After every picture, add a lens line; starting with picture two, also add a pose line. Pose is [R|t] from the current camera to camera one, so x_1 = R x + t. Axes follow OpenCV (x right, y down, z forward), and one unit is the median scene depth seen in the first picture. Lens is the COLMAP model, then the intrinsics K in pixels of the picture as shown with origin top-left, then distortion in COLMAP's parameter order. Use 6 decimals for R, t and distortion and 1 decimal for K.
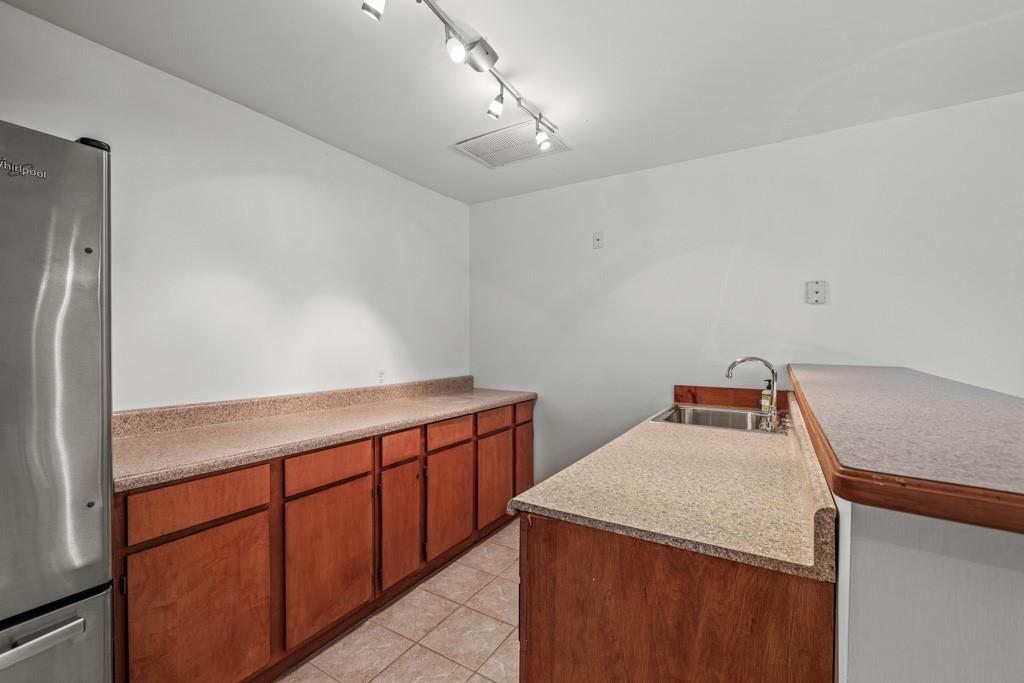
lens RADIAL K [[431.0, 0, 505.6], [0, 431.0, 348.5], [0, 0, 1]] dist [0.000602, 0.000068]
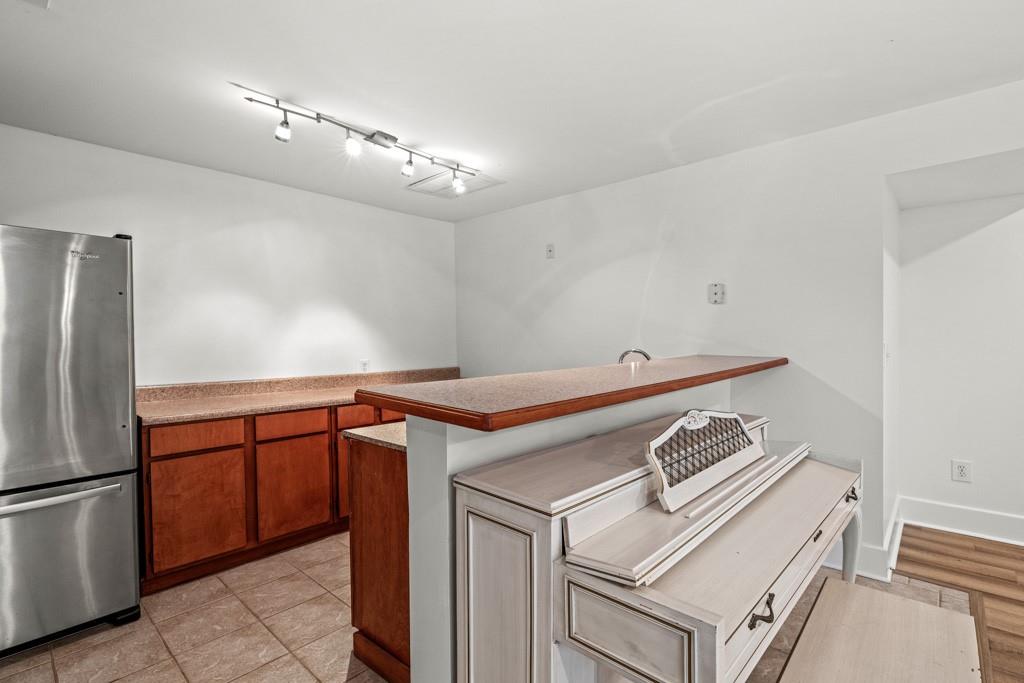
lens RADIAL K [[463.5, 0, 555.7], [0, 463.5, 348.6], [0, 0, 1]] dist [0.000236, 0.000056]
pose [[0.992184, -0.006661, -0.124606, 0.754466], [0.007505, 0.999952, 0.006302, 0.012500], [0.124558, -0.007188, 0.992186, -0.502996]]
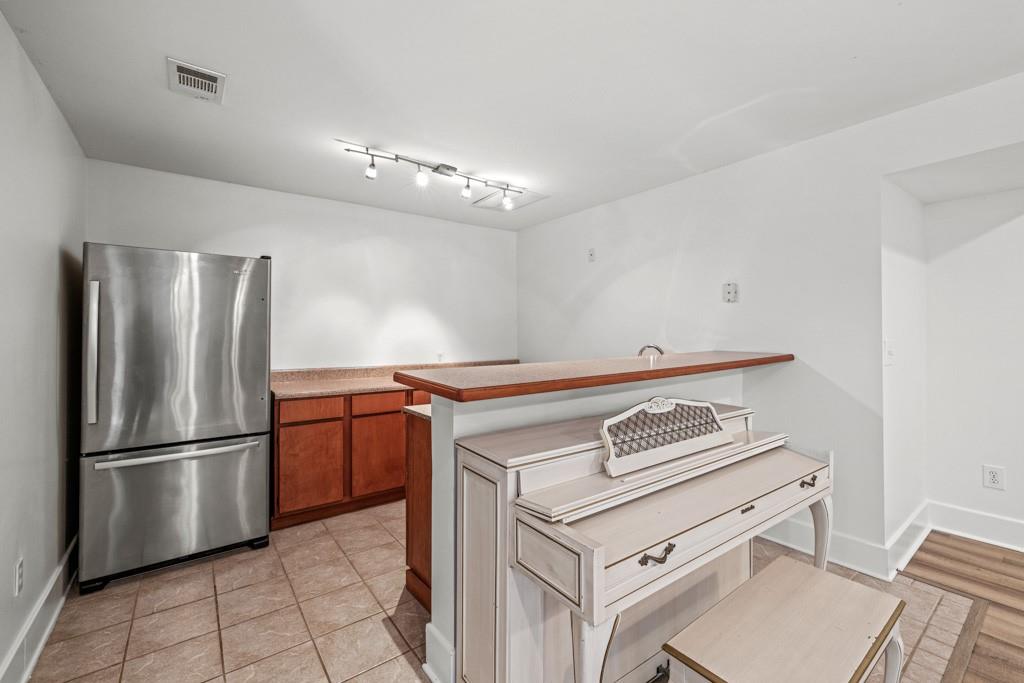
lens RADIAL K [[425.9, 0, 507.7], [0, 425.9, 331.1], [0, 0, 1]] dist [0.001136, 0.000141]
pose [[0.934774, -0.007799, -0.355157, 0.810709], [-0.000647, 0.999720, -0.023657, 0.013187], [0.355242, 0.022344, 0.934507, -0.532183]]
